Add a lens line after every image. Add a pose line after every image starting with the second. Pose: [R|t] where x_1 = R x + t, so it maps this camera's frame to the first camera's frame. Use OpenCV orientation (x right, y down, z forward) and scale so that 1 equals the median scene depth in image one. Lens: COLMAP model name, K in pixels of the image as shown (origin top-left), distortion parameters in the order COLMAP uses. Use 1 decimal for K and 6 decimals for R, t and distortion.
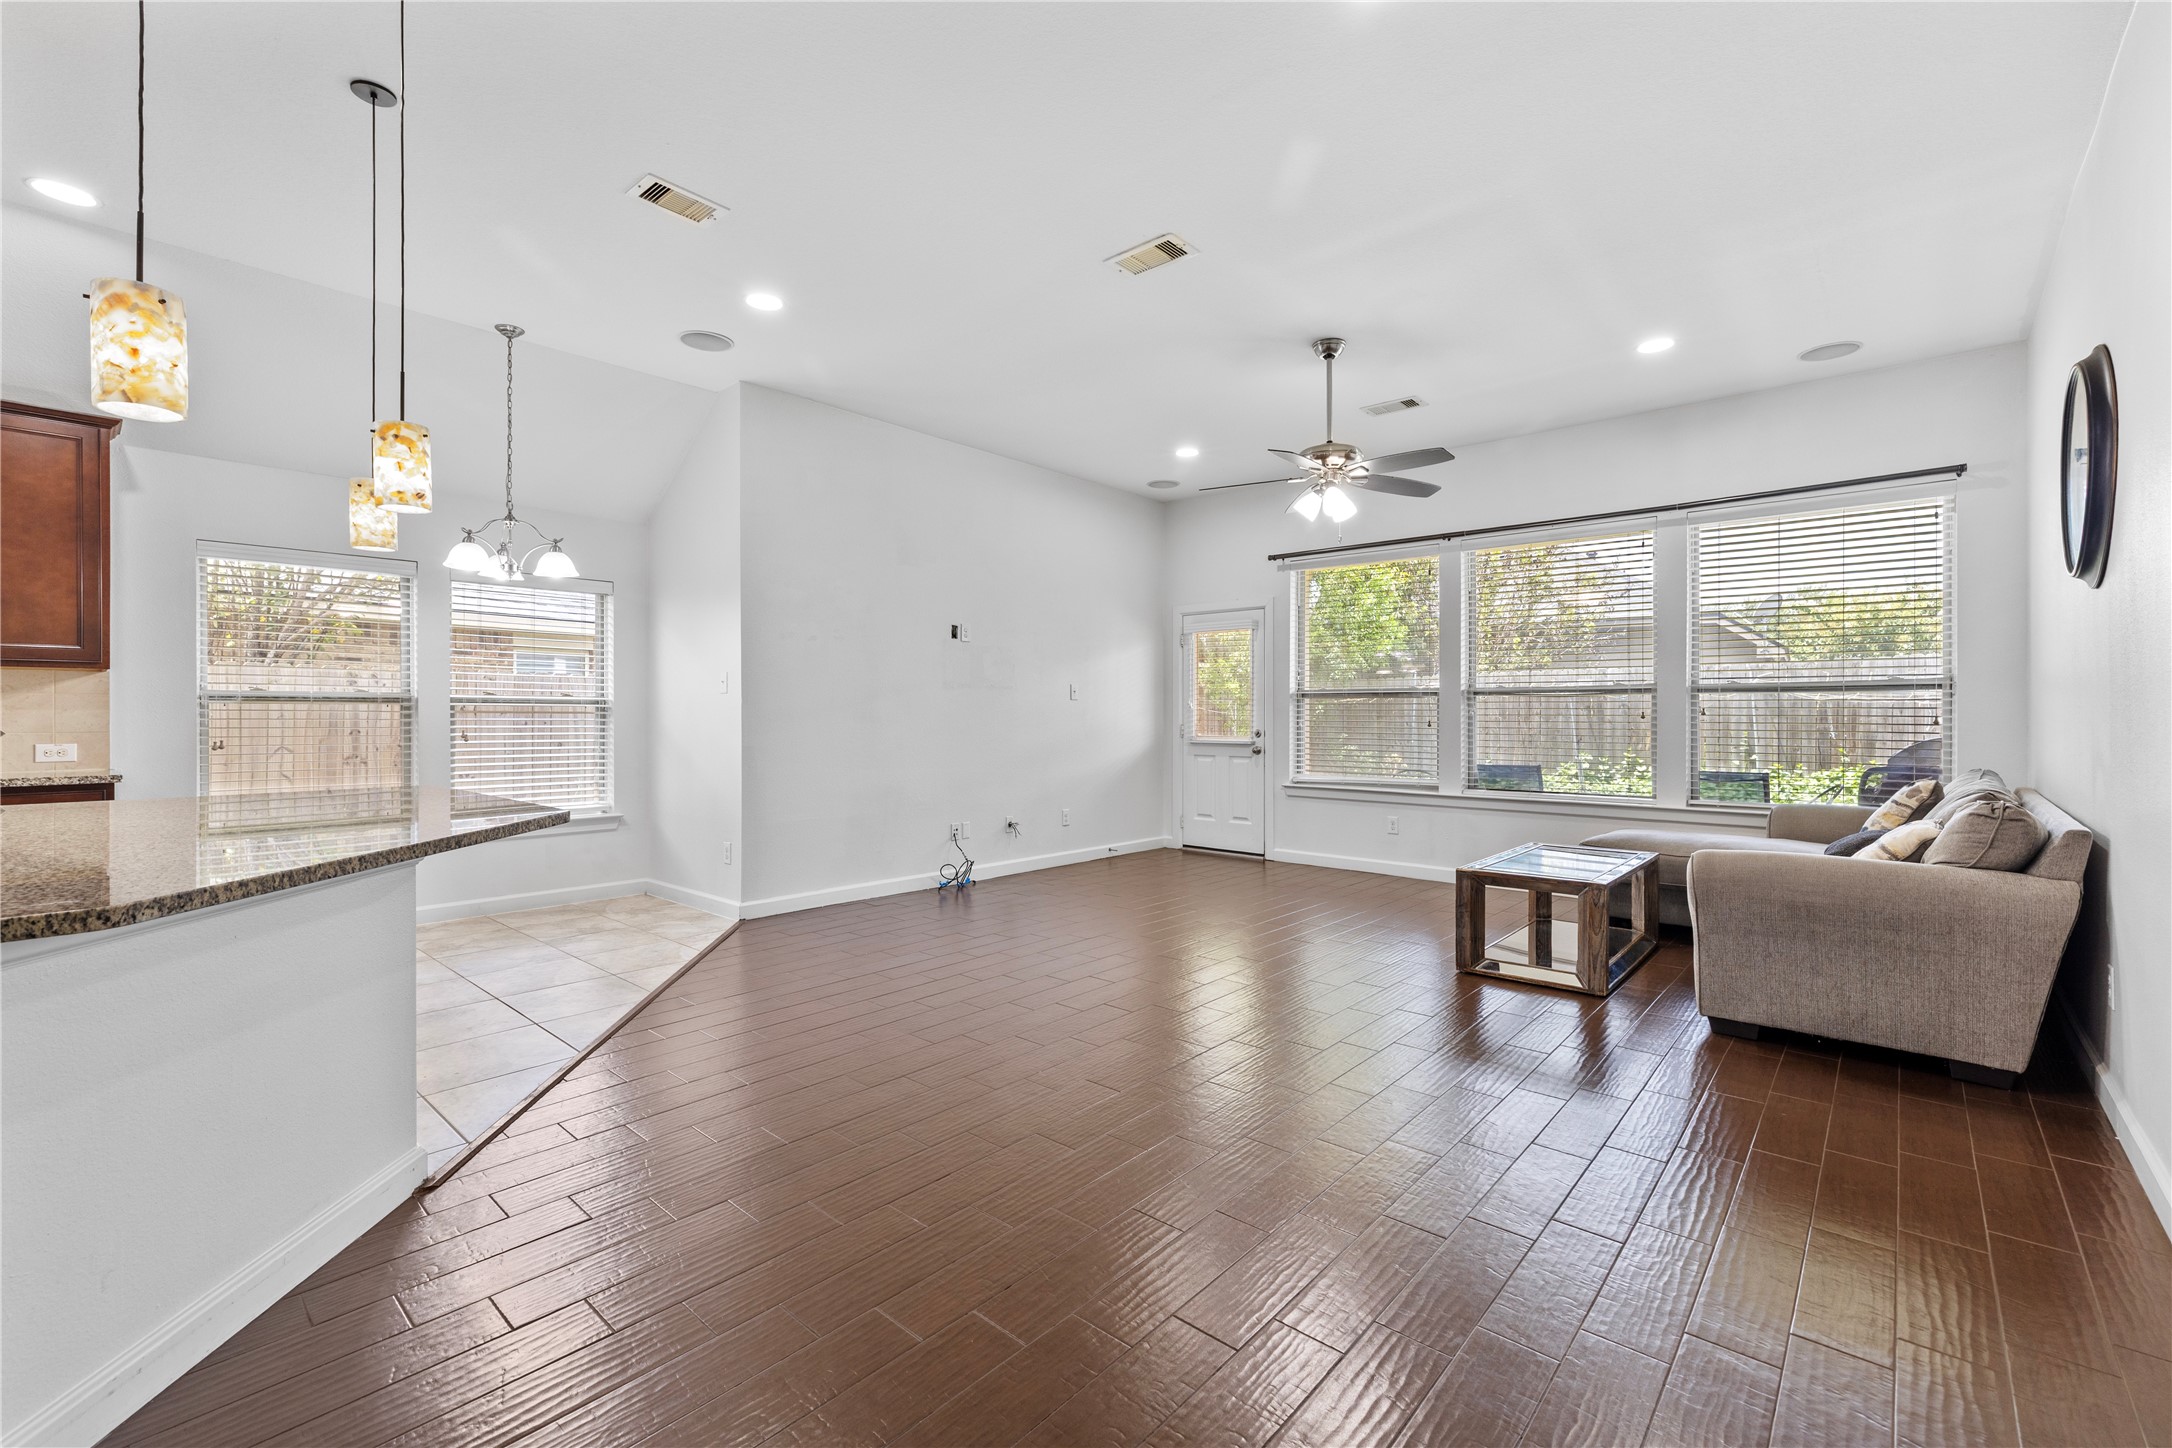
lens RADIAL K [[911.5, 0, 1073.4], [0, 911.5, 701.1], [0, 0, 1]] dist [-0.006249, 0.001664]
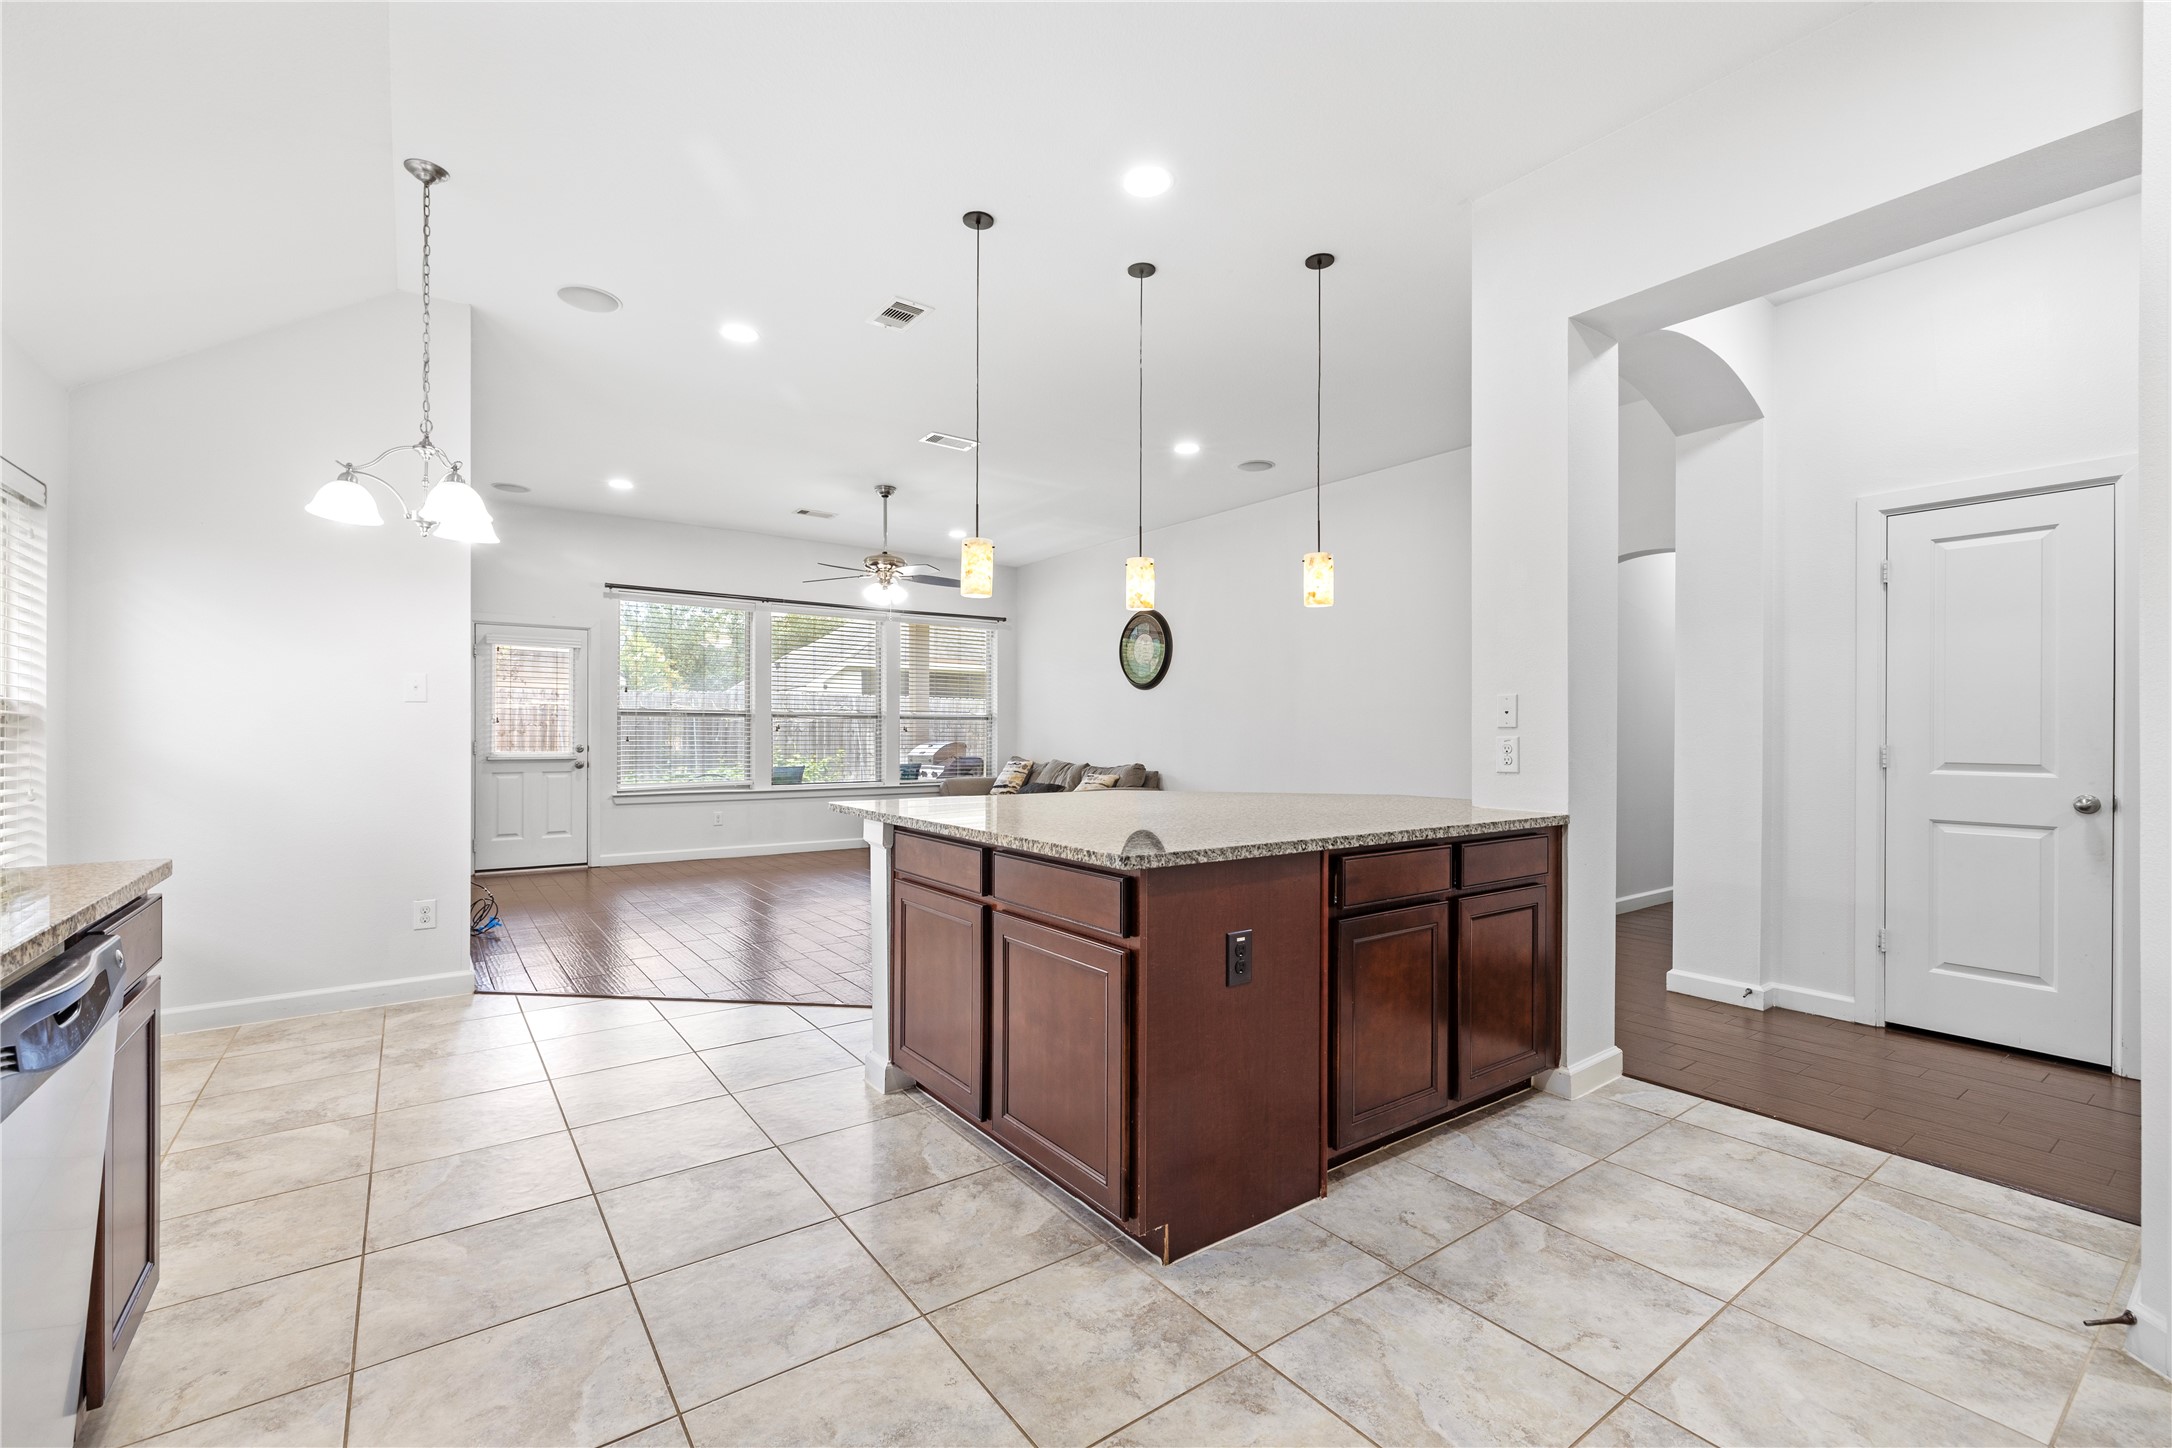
lens RADIAL K [[911.5, 0, 1069.6], [0, 911.5, 751.6], [0, 0, 1]] dist [-0.006249, 0.001664]
pose [[0.218844, -0.019819, 0.975558, -0.934078], [-0.019070, 0.999516, 0.024583, 0.003166], [-0.975573, -0.023984, 0.218361, 0.293297]]
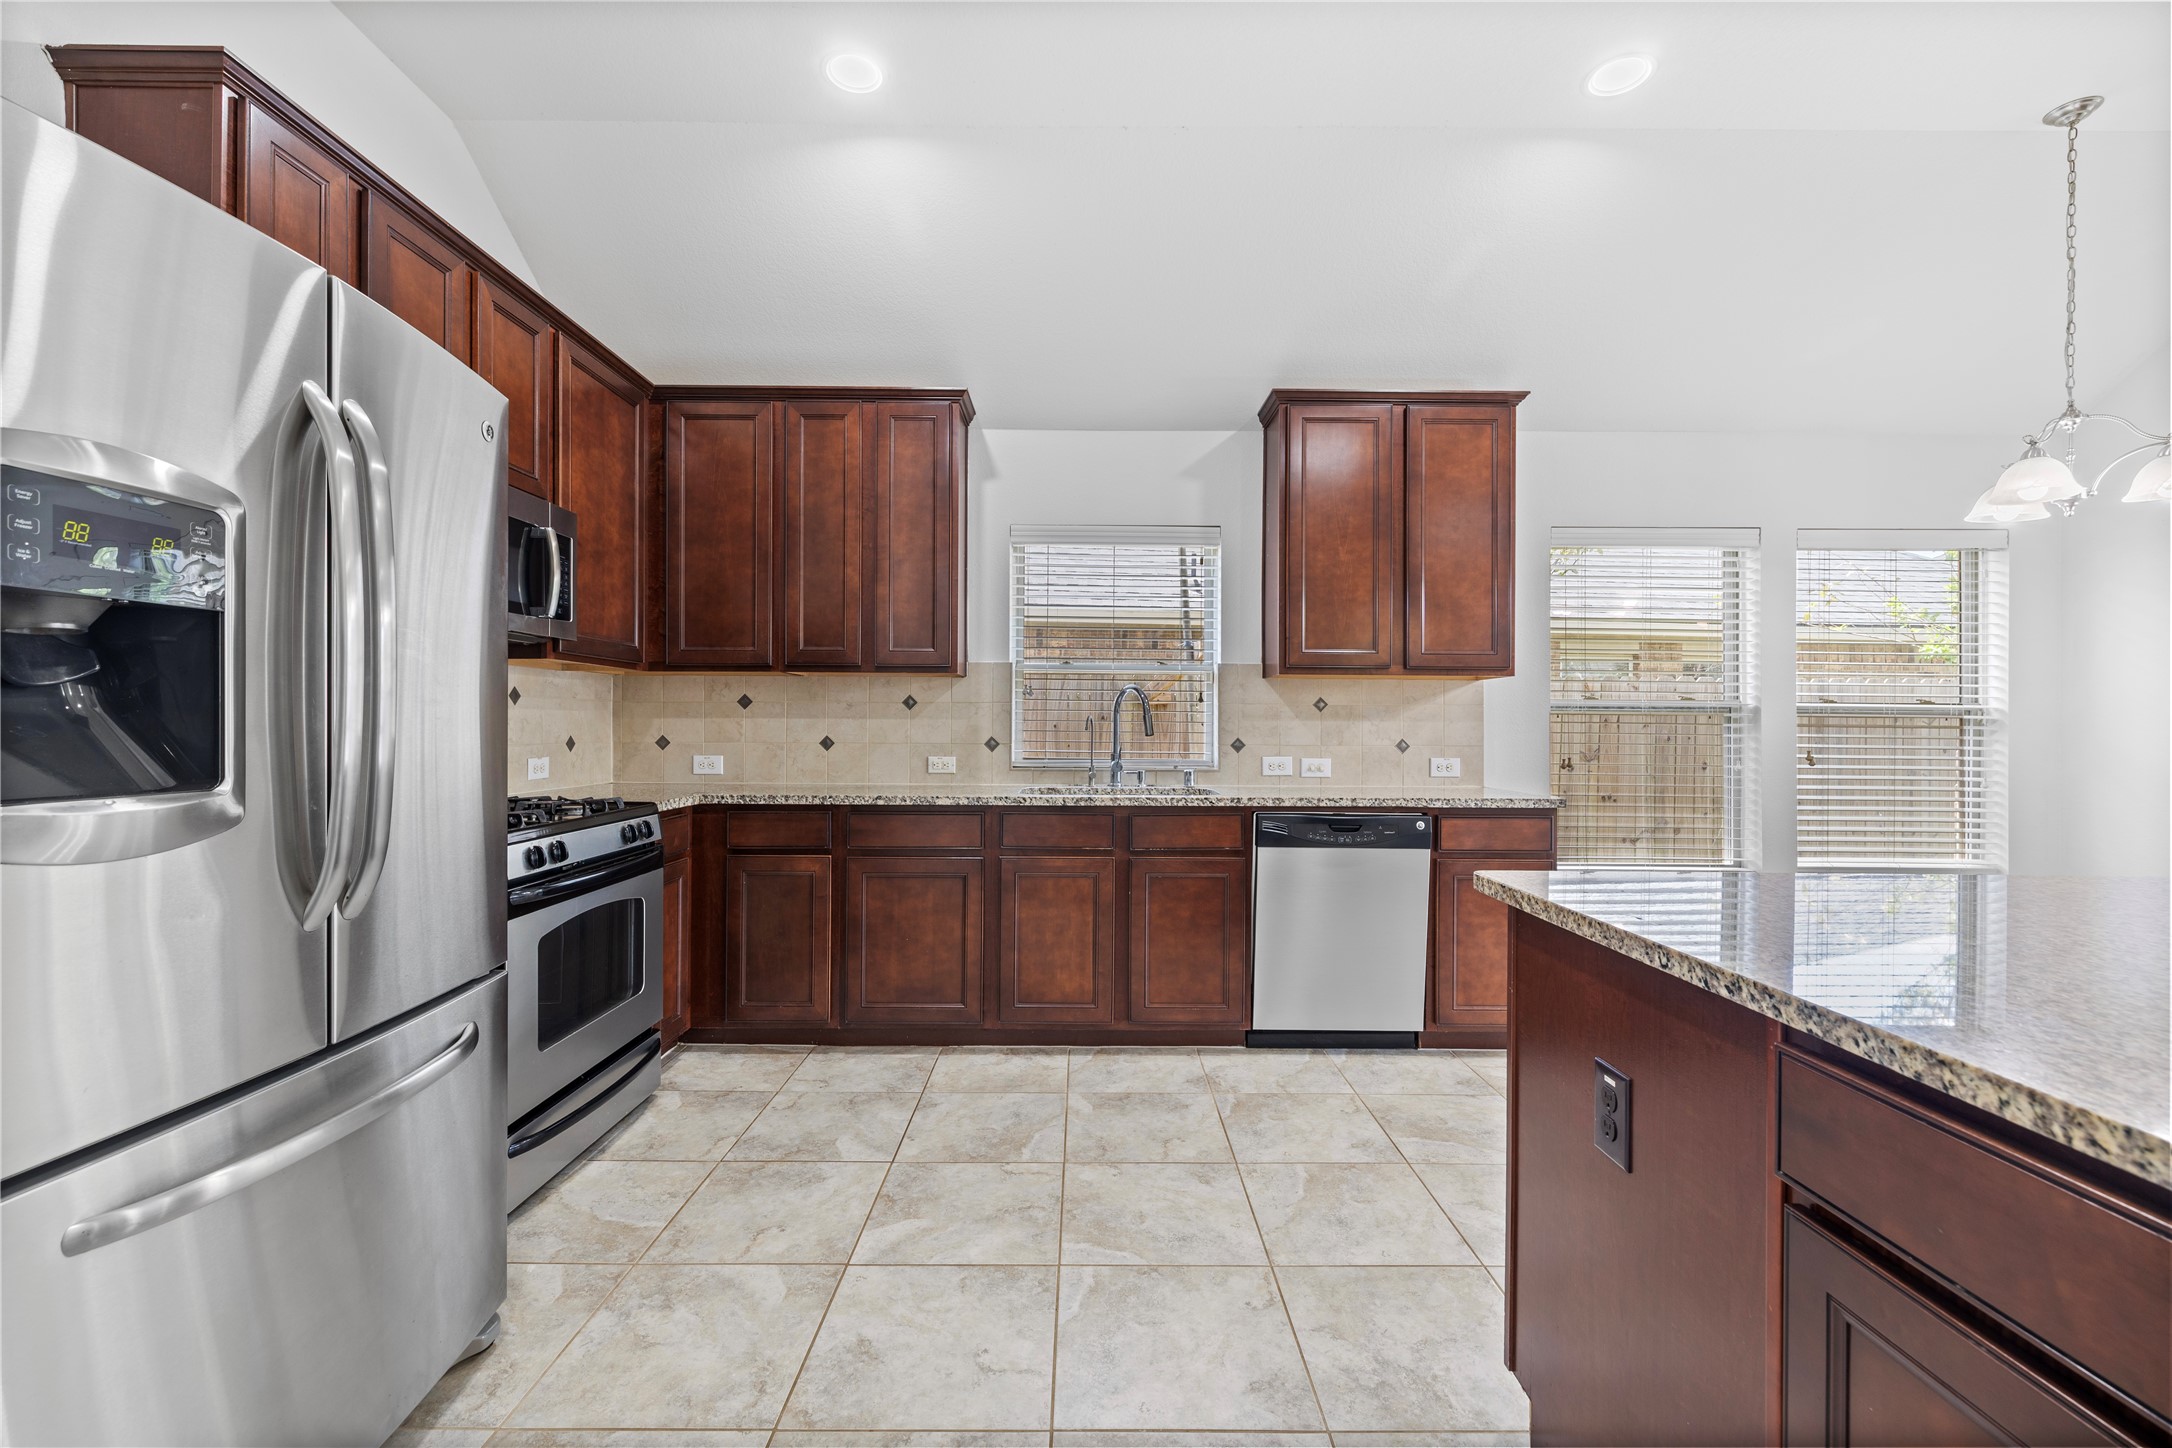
lens RADIAL K [[911.5, 0, 1084.4], [0, 911.5, 731.7], [0, 0, 1]] dist [-0.006249, 0.001664]
pose [[0.664888, 0.011393, -0.746857, -0.475172], [0.004762, 0.999799, 0.019491, -0.000554], [0.746928, -0.016516, 0.664699, 0.065234]]
